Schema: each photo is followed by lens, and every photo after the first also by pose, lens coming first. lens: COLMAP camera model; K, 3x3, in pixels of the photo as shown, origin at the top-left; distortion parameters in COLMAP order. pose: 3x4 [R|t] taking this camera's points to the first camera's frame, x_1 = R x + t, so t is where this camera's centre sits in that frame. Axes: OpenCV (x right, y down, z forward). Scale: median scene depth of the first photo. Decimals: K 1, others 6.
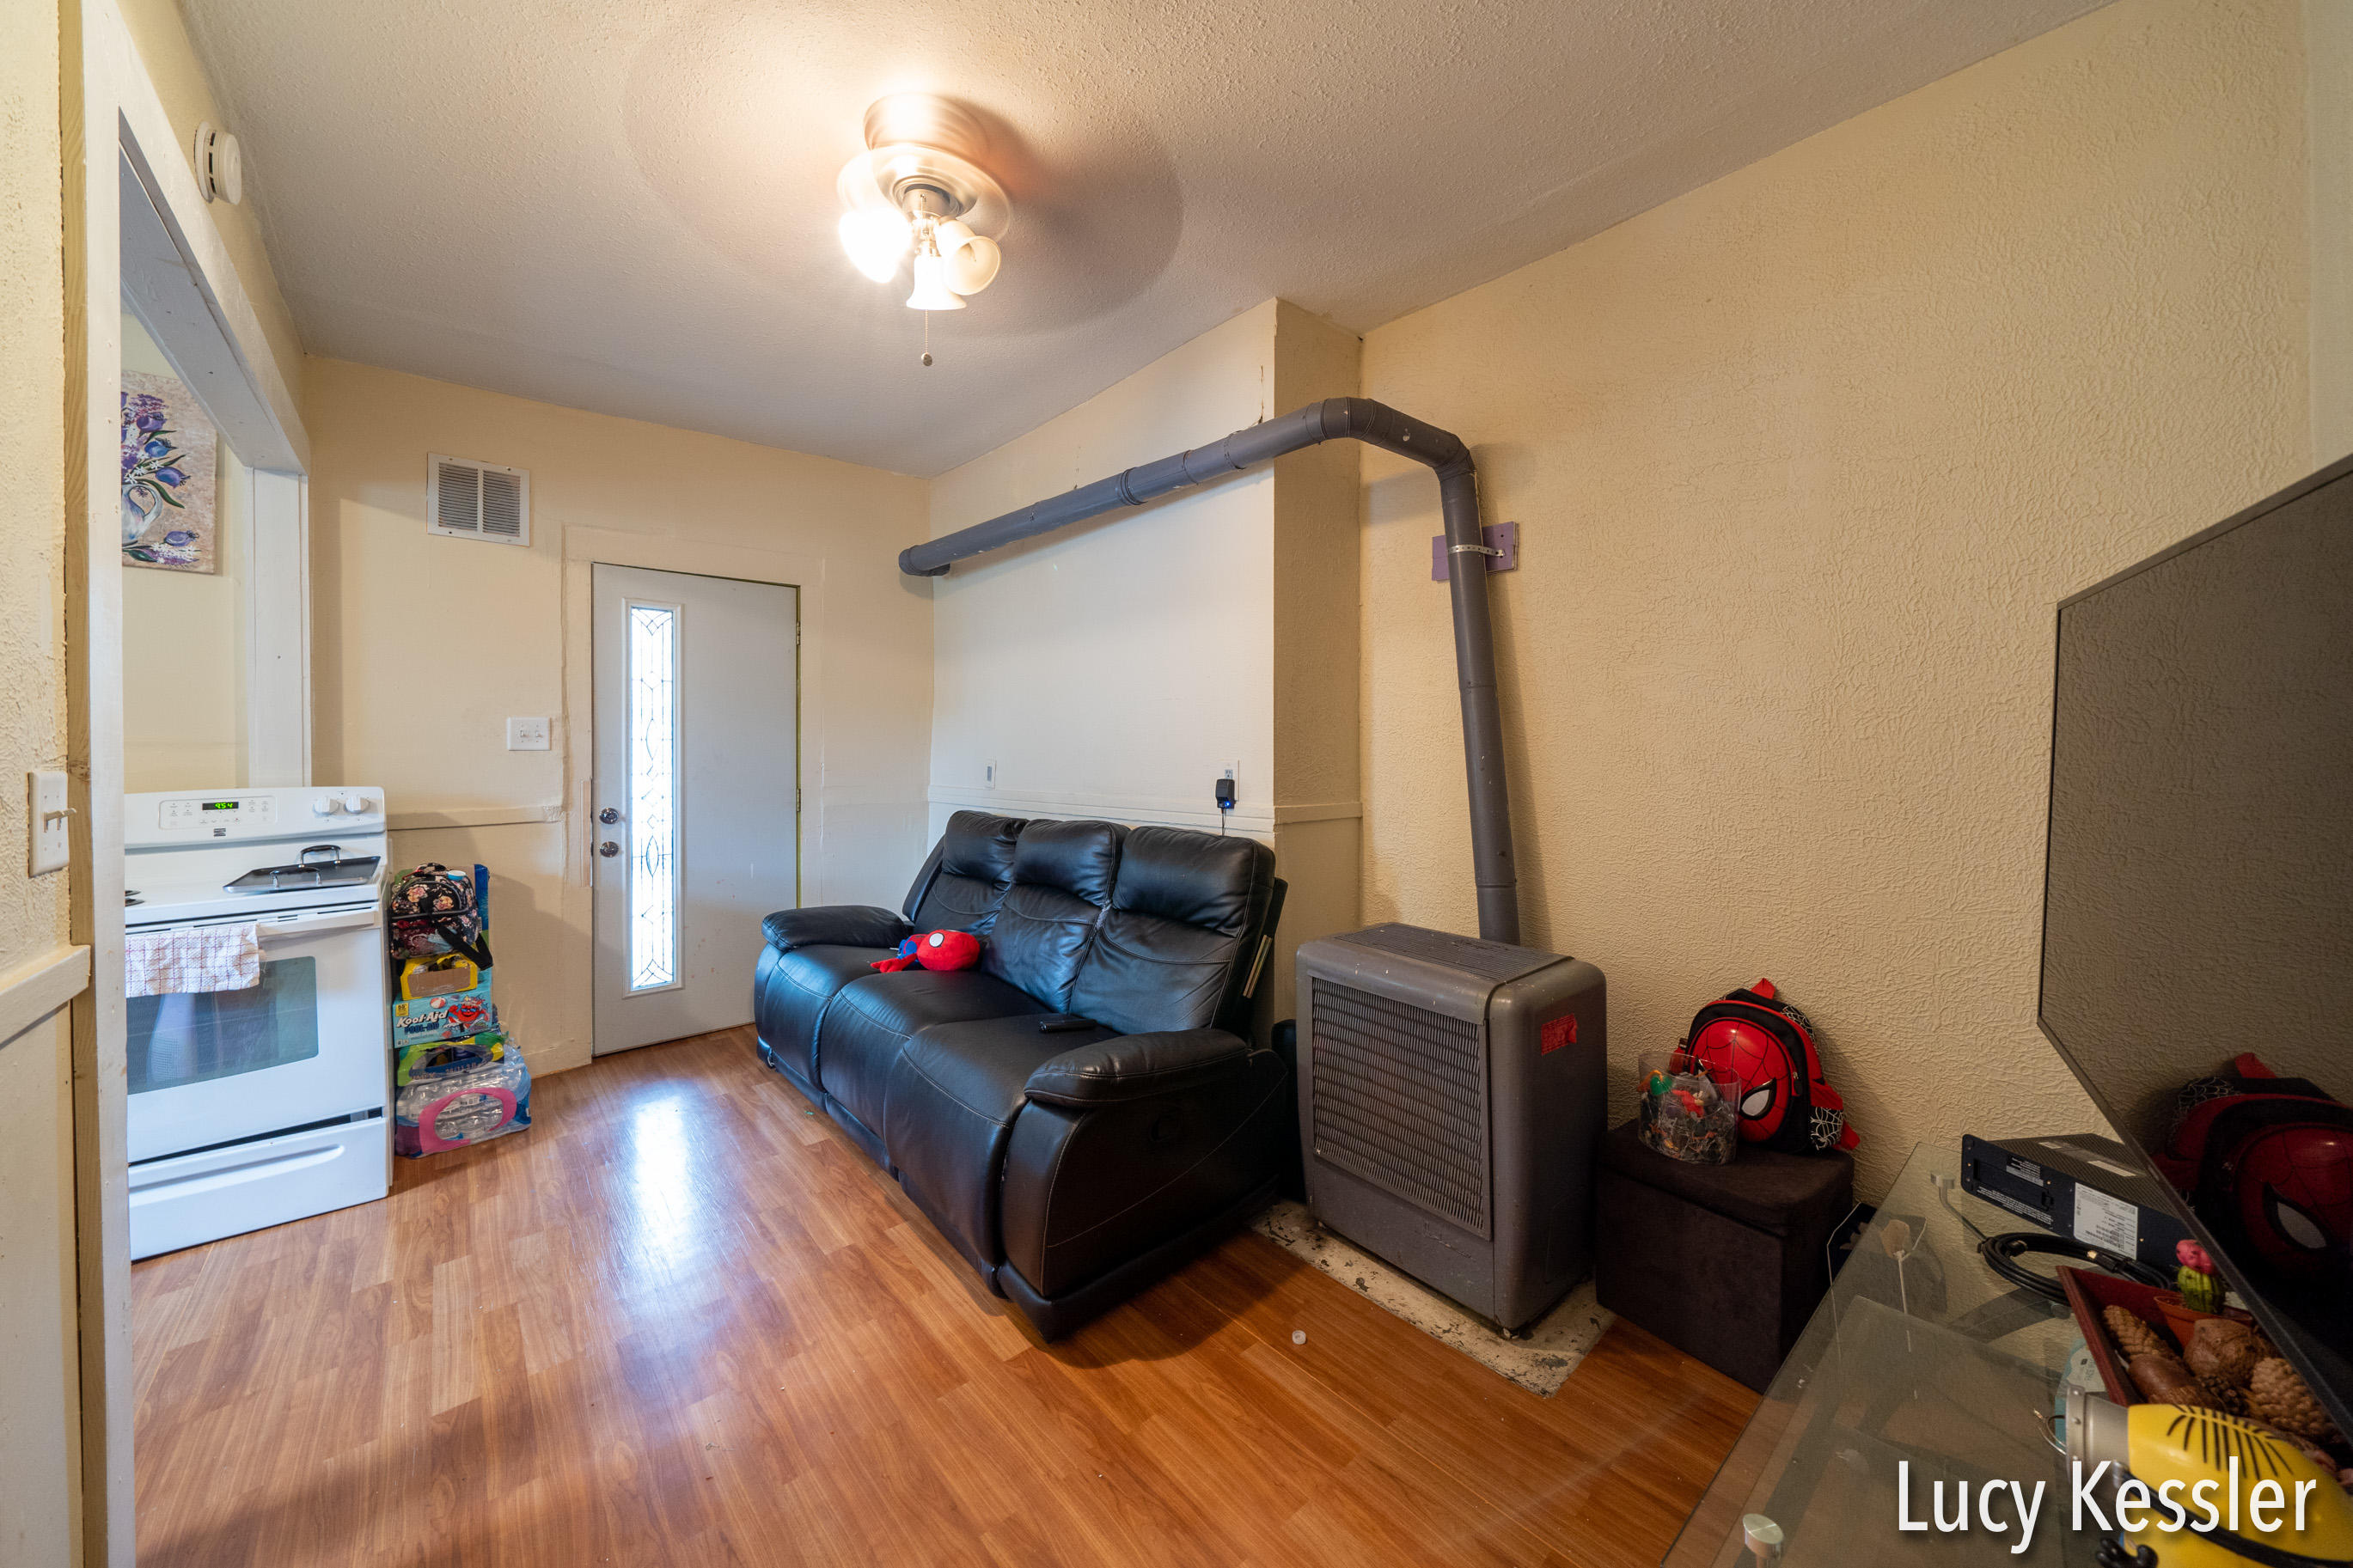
lens RADIAL K [[831.9, 0, 1058.4], [0, 831.9, 756.3], [0, 0, 1]] dist [-0.001520, -0.000153]
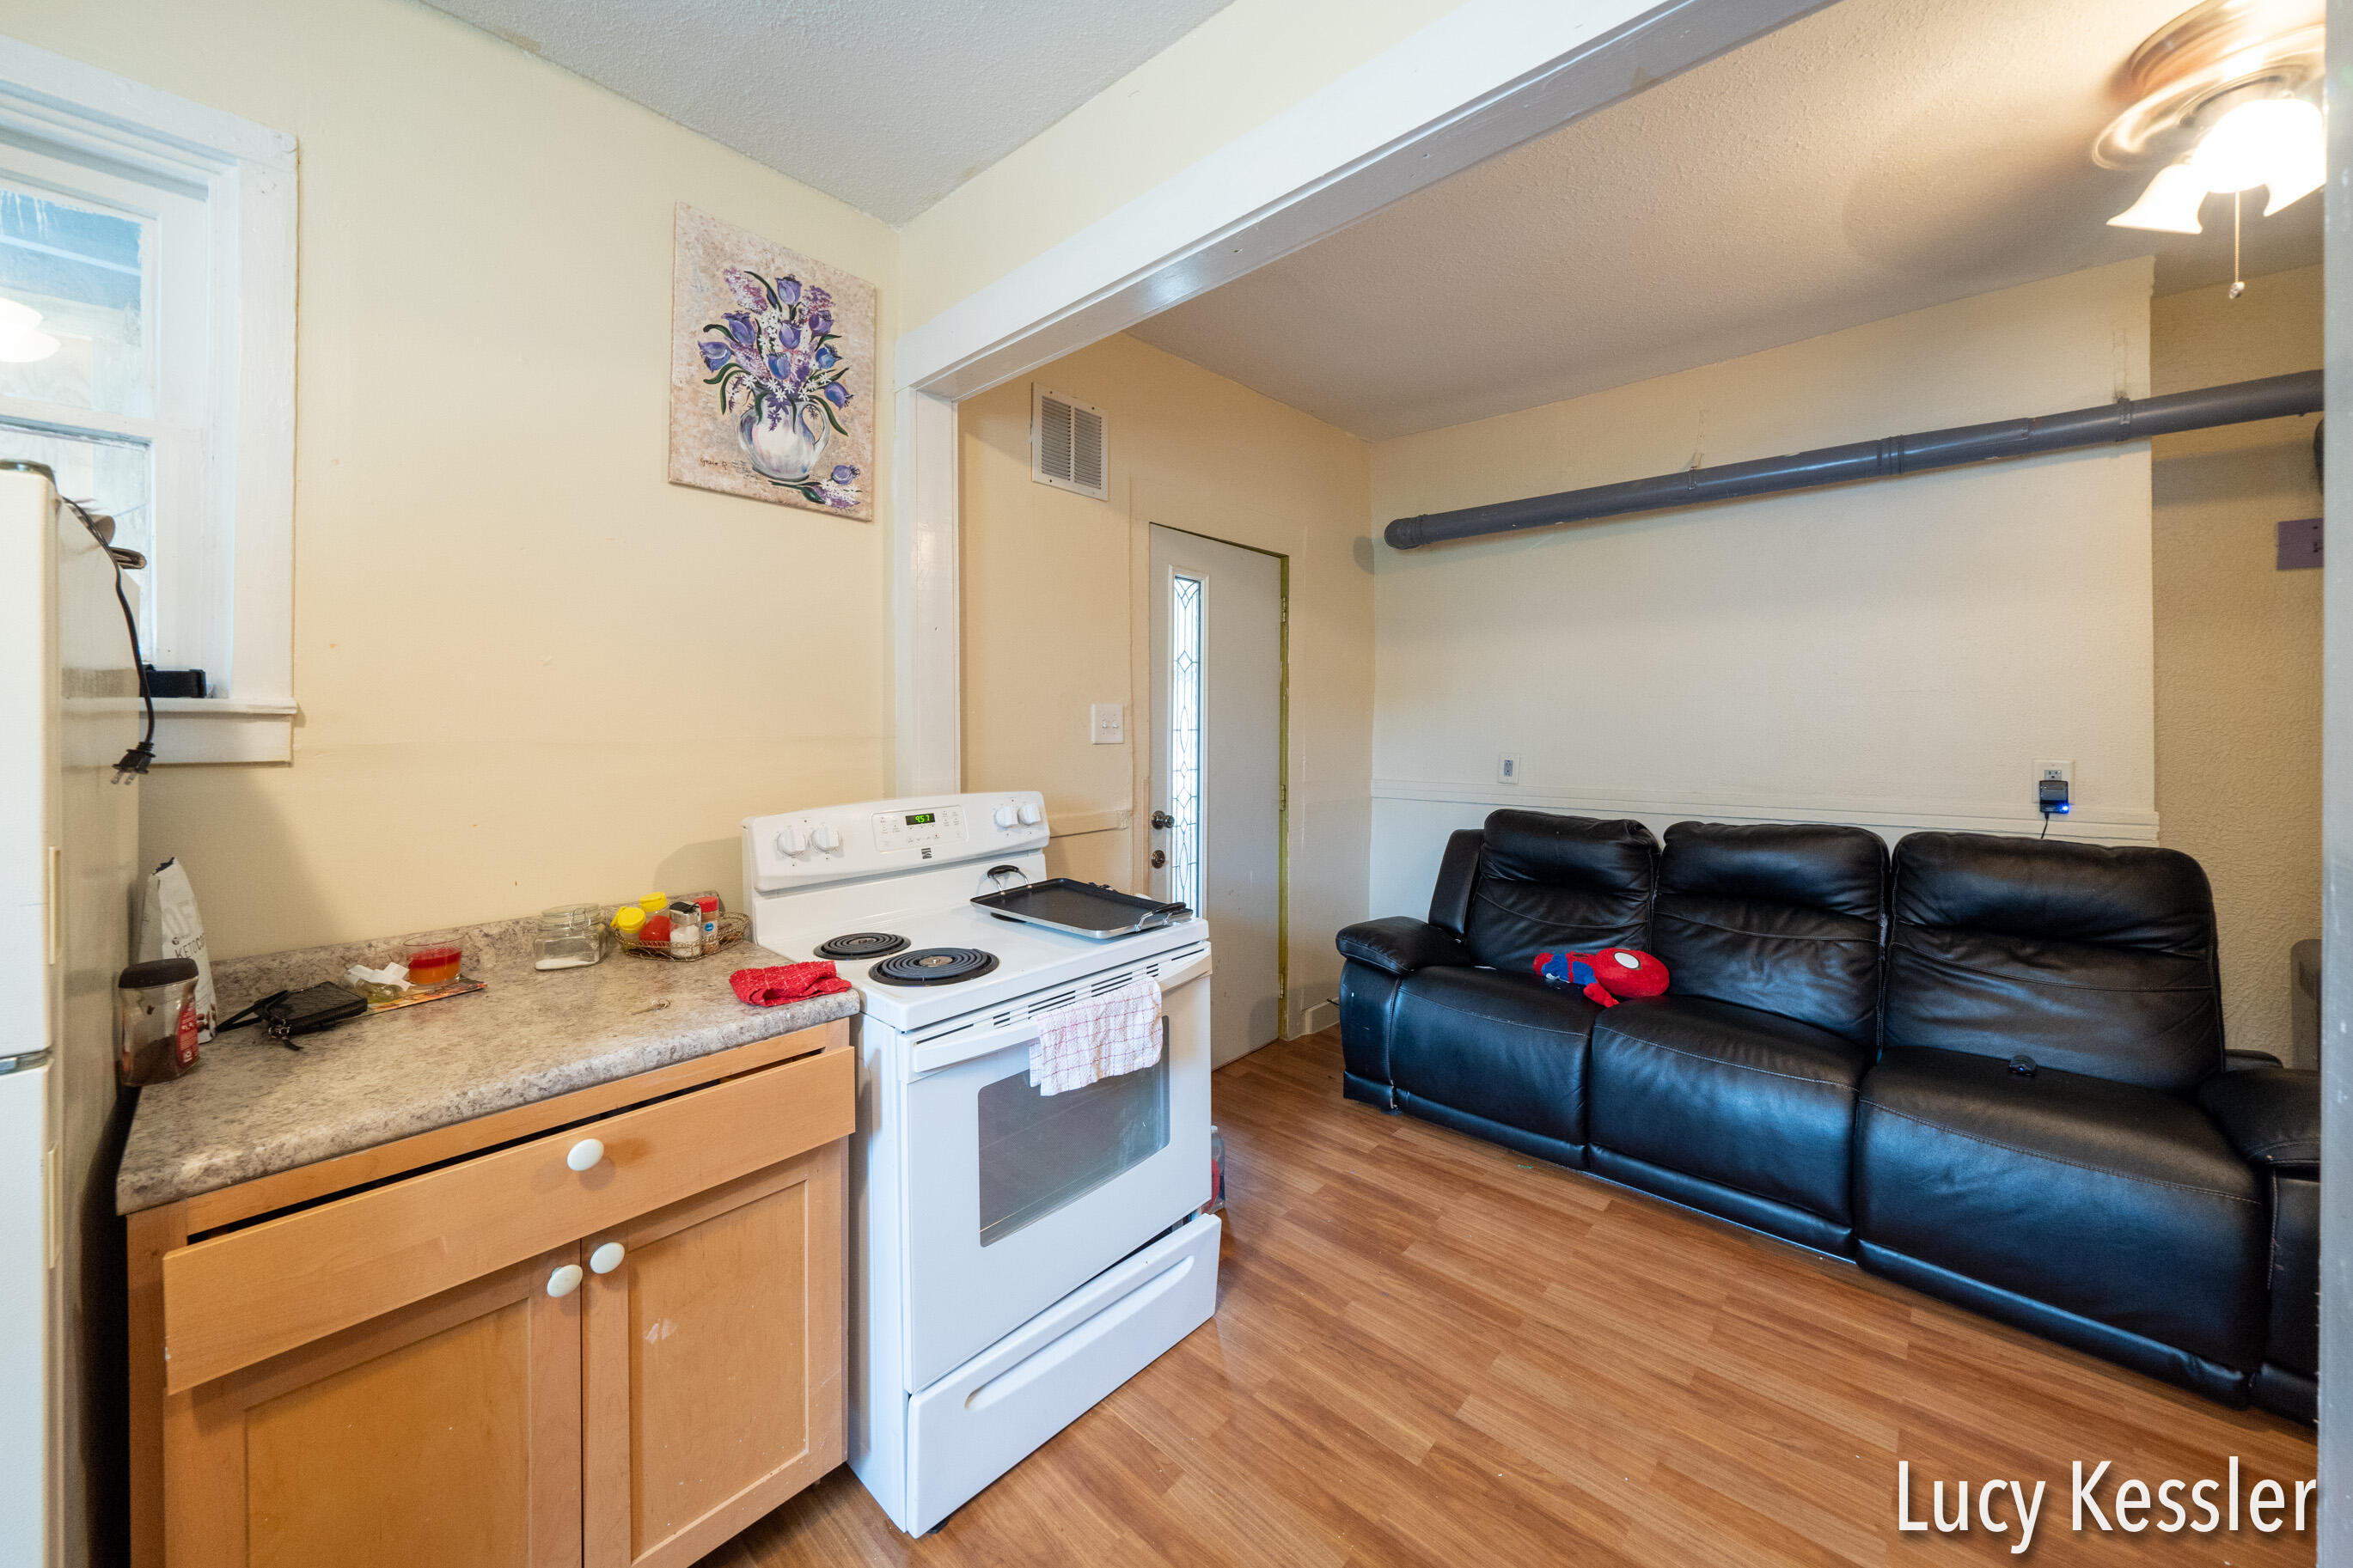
lens RADIAL K [[845.5, 0, 1094.7], [0, 845.5, 731.1], [0, 0, 1]] dist [-0.002432, 0.000020]
pose [[0.993908, 0.002820, 0.110180, -0.913651], [-0.002006, 0.999970, -0.007497, -0.016754], [-0.110198, 0.007230, 0.993883, 0.189888]]
